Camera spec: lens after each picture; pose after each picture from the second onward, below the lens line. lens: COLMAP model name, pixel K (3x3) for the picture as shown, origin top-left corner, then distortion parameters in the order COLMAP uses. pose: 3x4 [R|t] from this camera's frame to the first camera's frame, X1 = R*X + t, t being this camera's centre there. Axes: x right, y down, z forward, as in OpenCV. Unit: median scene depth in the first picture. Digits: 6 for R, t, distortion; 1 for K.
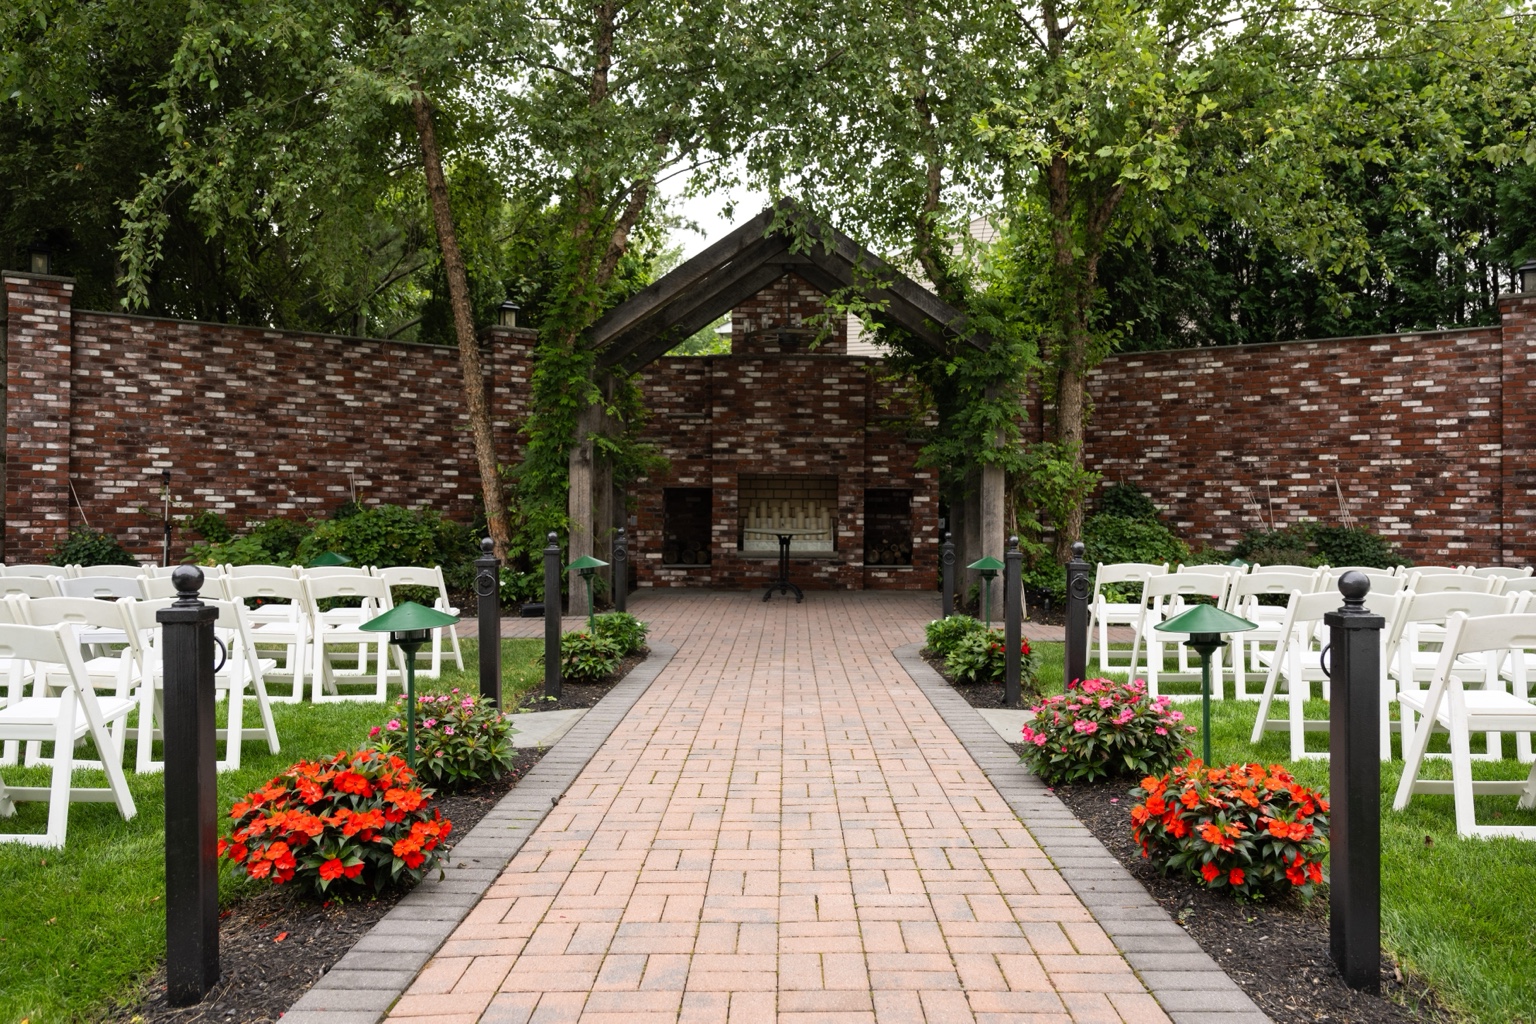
lens RADIAL K [[2380.1, 0, 768.0], [0, 2380.1, 512.0], [0, 0, 1]] dist [-0.010316, 0.002009]
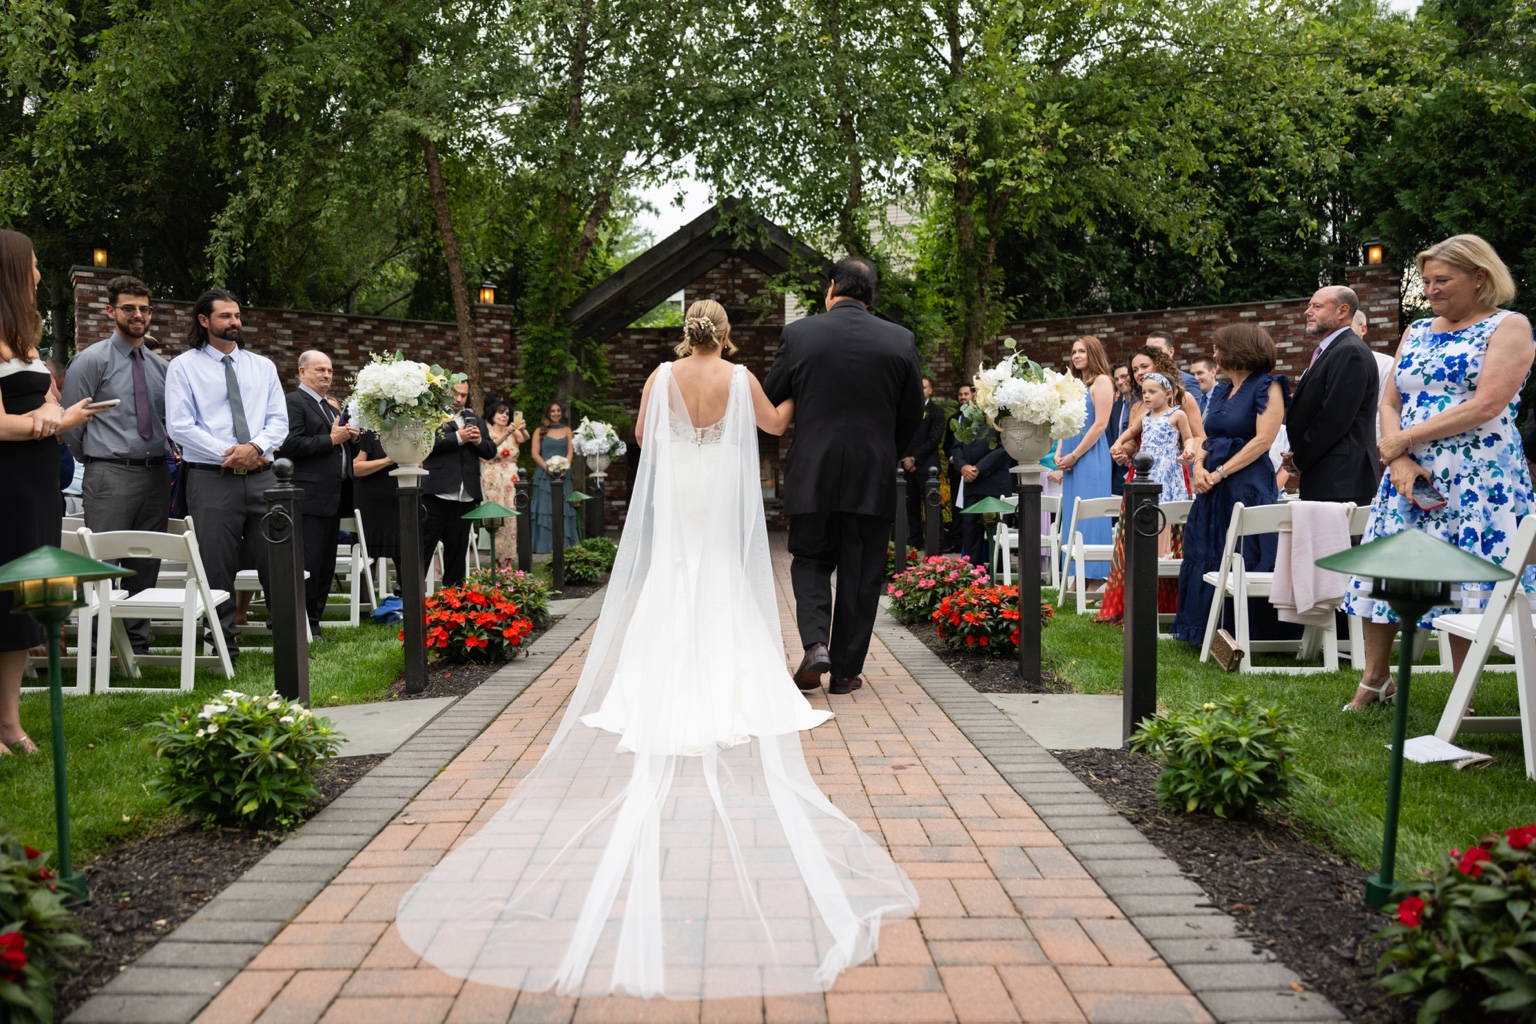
lens RADIAL K [[2380.1, 0, 768.0], [0, 2380.1, 512.0], [0, 0, 1]] dist [-0.010316, 0.002009]
pose [[0.999708, -0.012895, 0.020455, 0.000534], [0.012569, 0.999793, 0.016019, 0.005952], [-0.020658, -0.015757, 0.999662, -0.165041]]
